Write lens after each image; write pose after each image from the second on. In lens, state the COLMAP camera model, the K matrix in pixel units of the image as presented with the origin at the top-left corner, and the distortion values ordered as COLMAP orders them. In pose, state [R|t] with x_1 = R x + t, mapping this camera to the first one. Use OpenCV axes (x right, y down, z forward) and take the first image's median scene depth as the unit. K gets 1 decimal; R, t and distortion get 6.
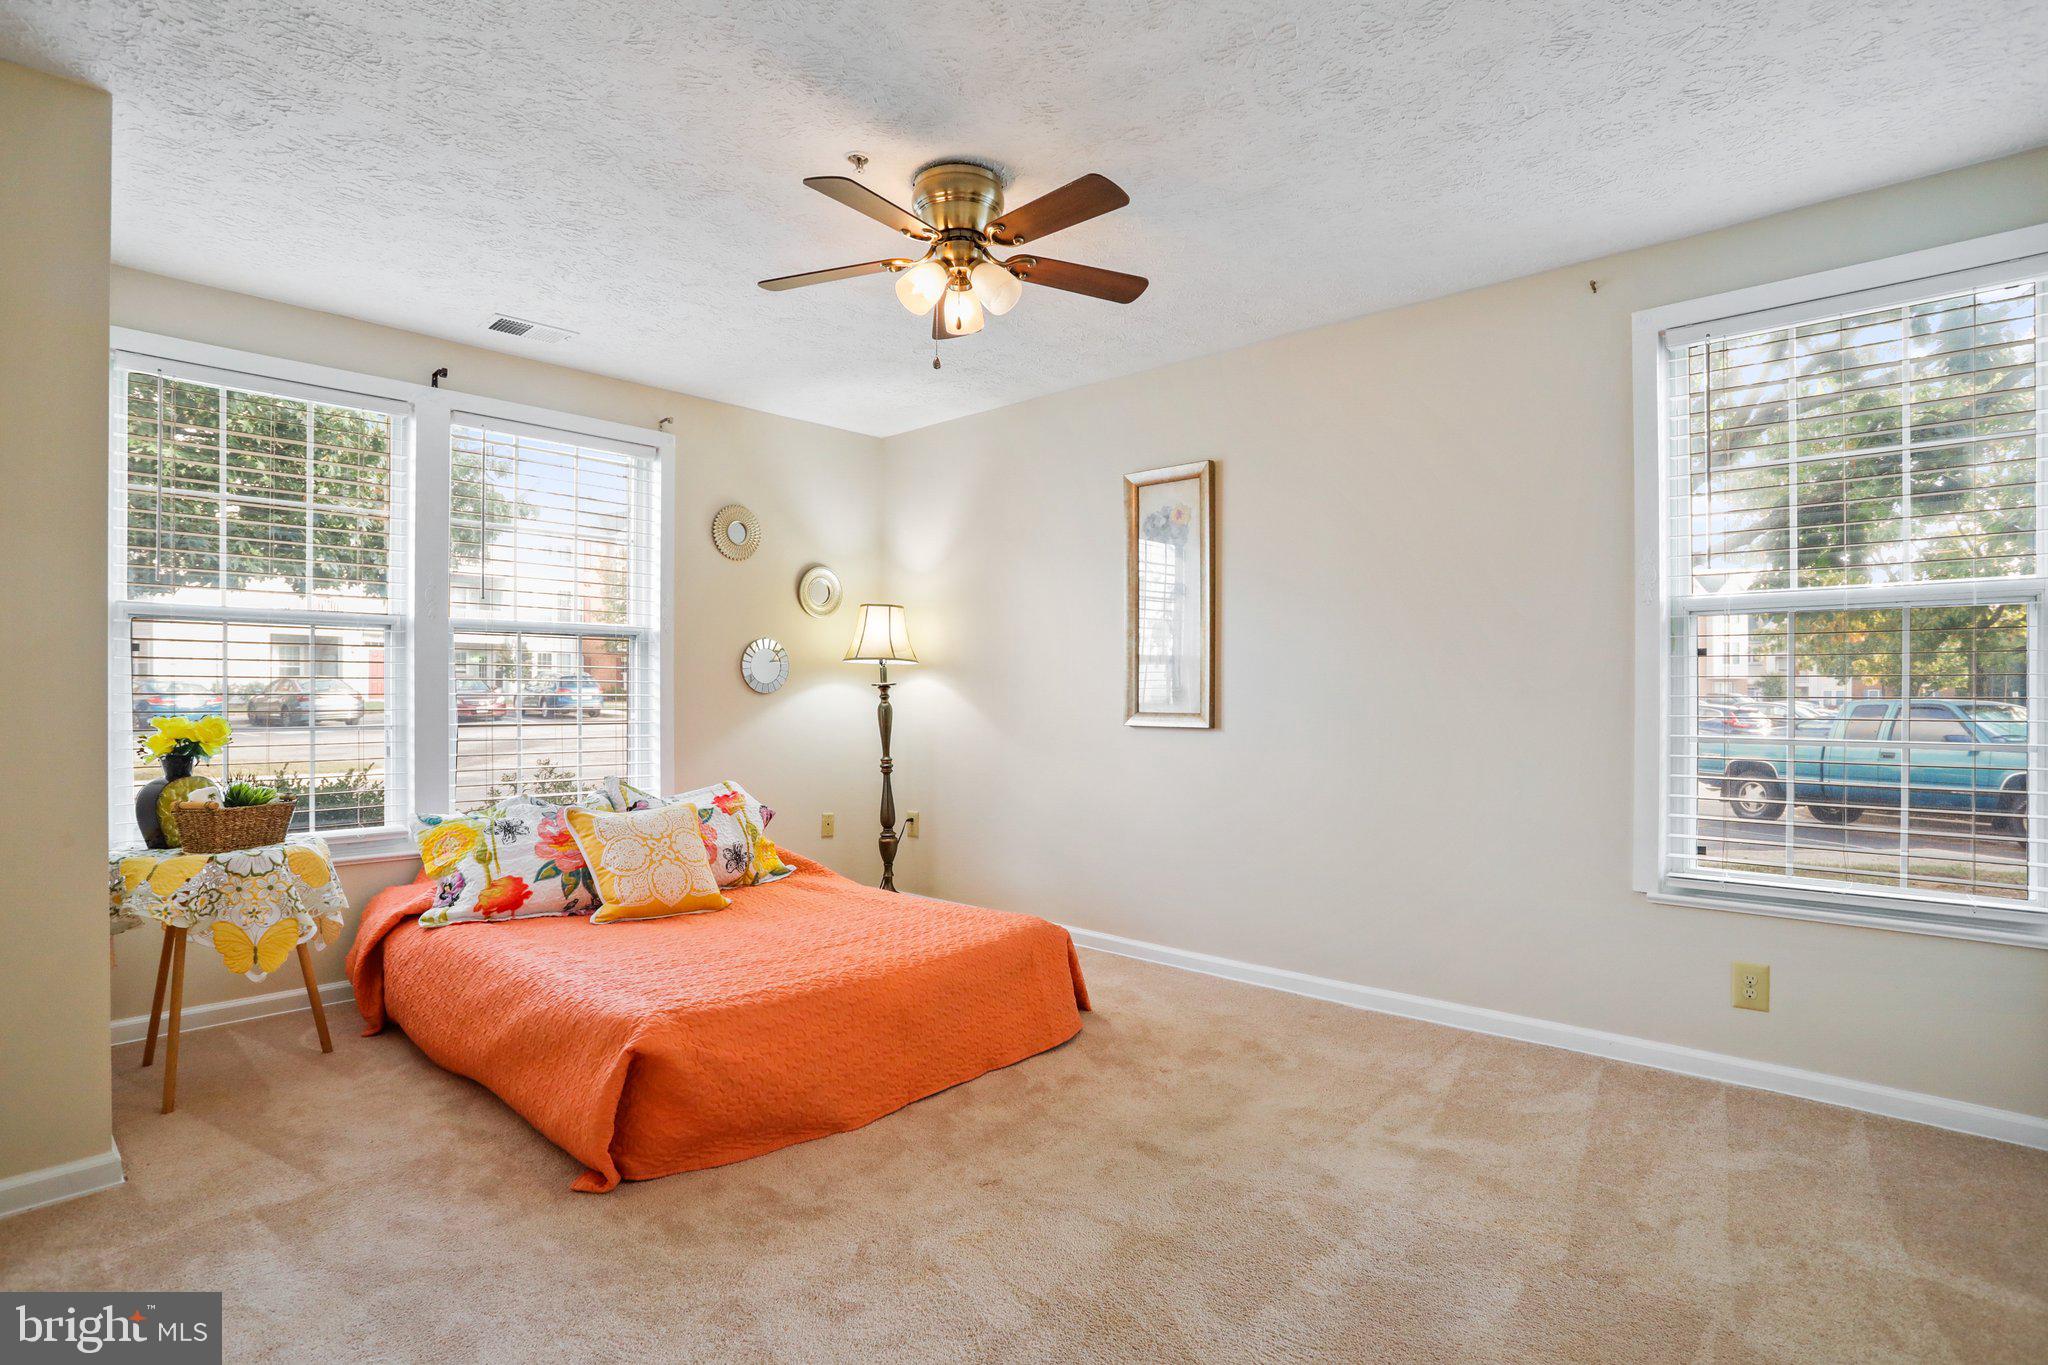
lens RADIAL K [[1016.7, 0, 1033.3], [0, 1016.7, 678.6], [0, 0, 1]] dist [-0.059249, 0.021085]
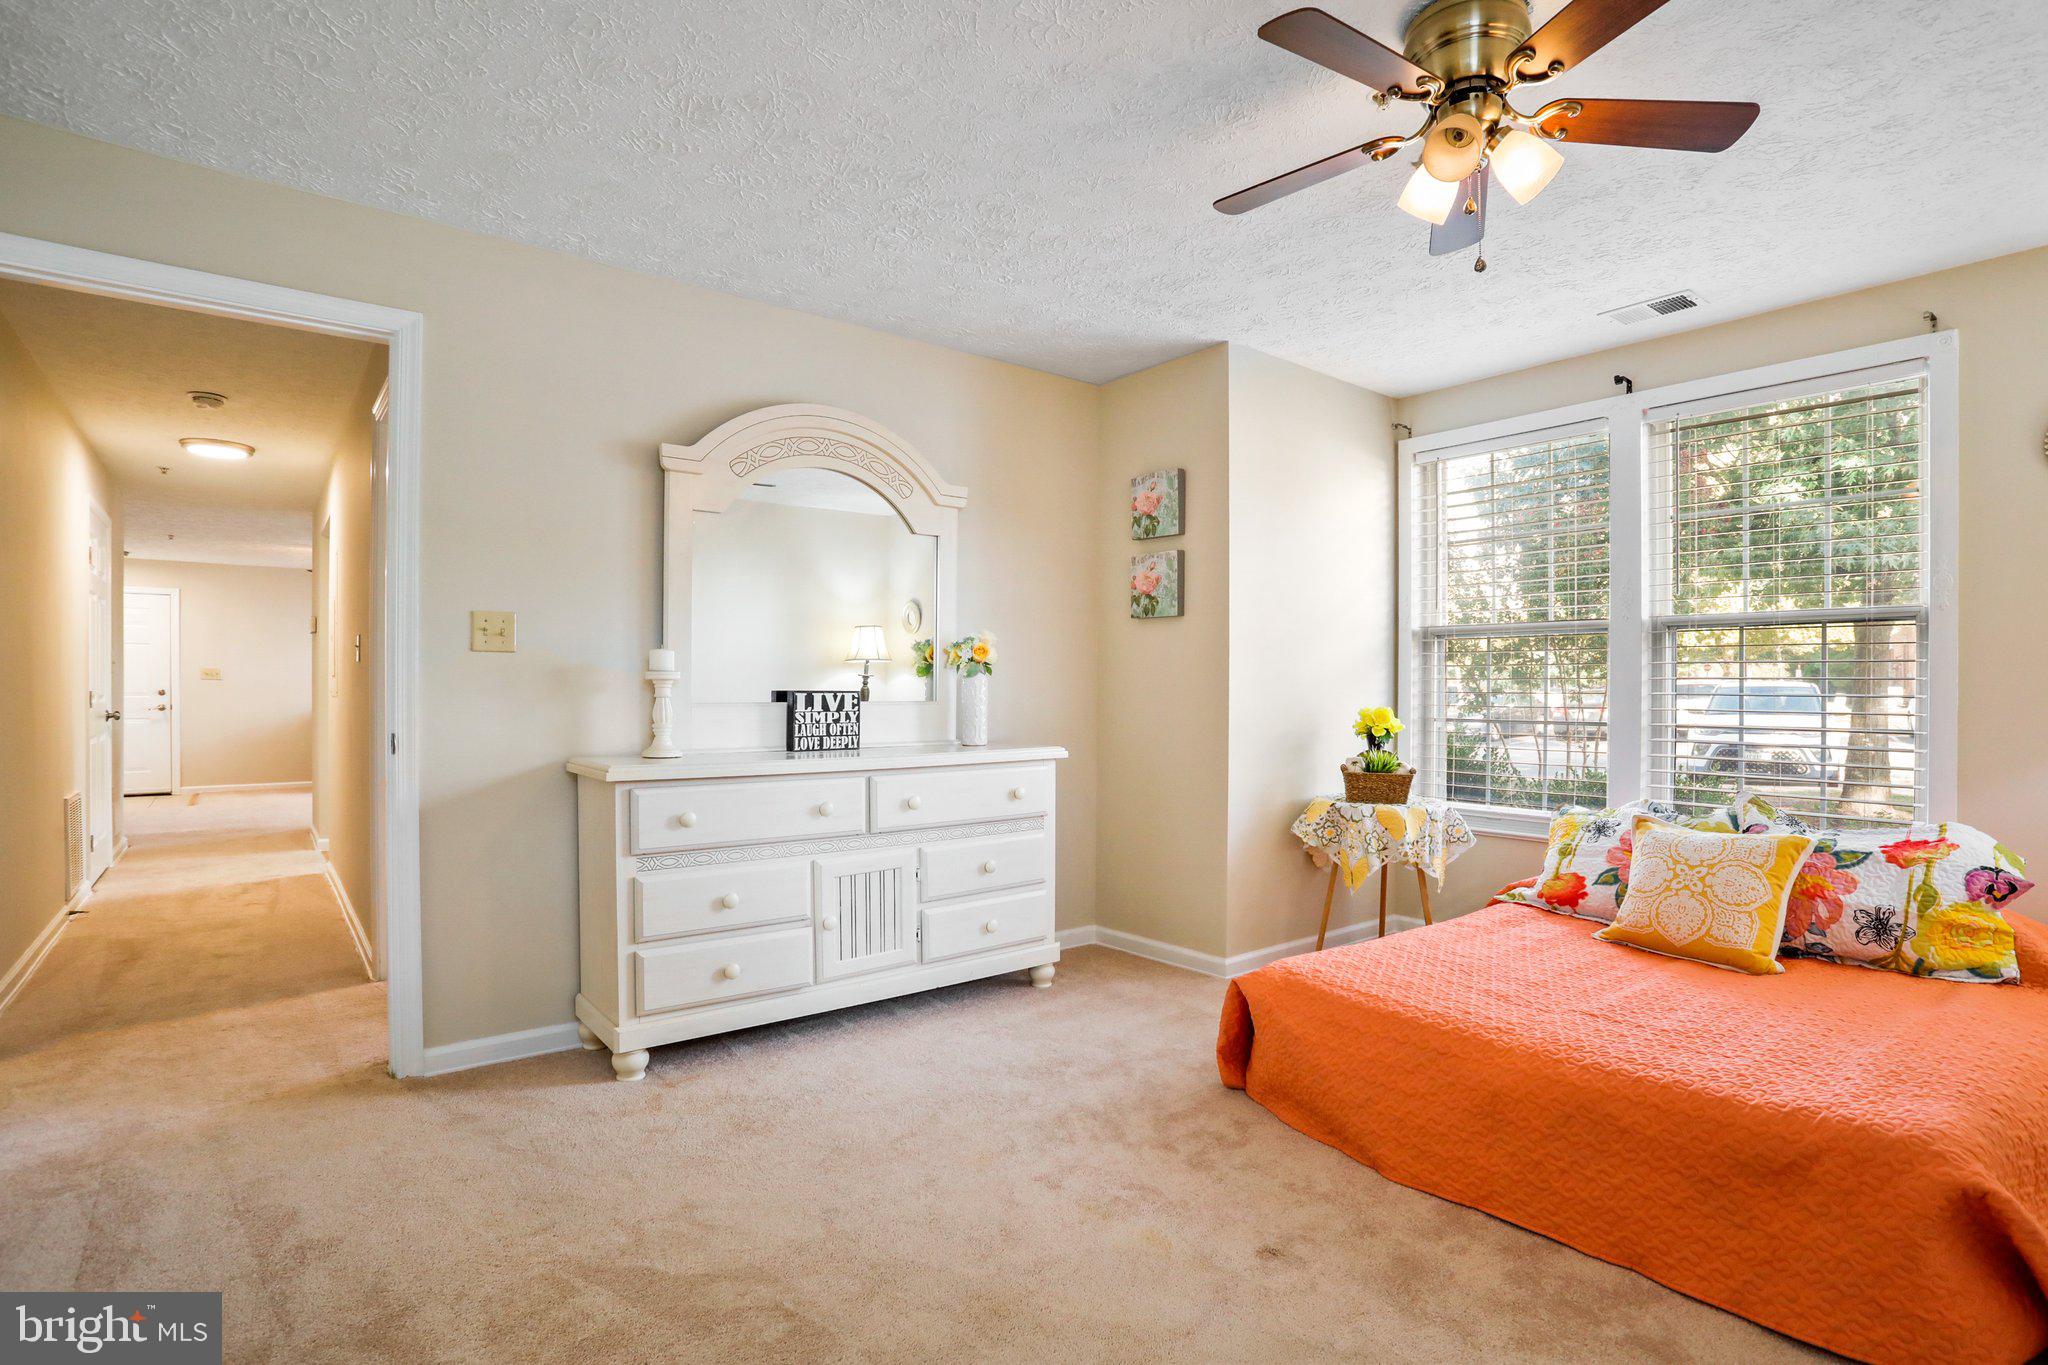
lens RADIAL K [[1016.7, 0, 1057.4], [0, 1016.7, 693.7], [0, 0, 1]] dist [-0.059249, 0.021085]
pose [[-0.144287, -0.000404, -0.989536, 0.548623], [0.004718, 0.999988, -0.001096, 0.015284], [0.989525, -0.004826, -0.144283, 0.627785]]
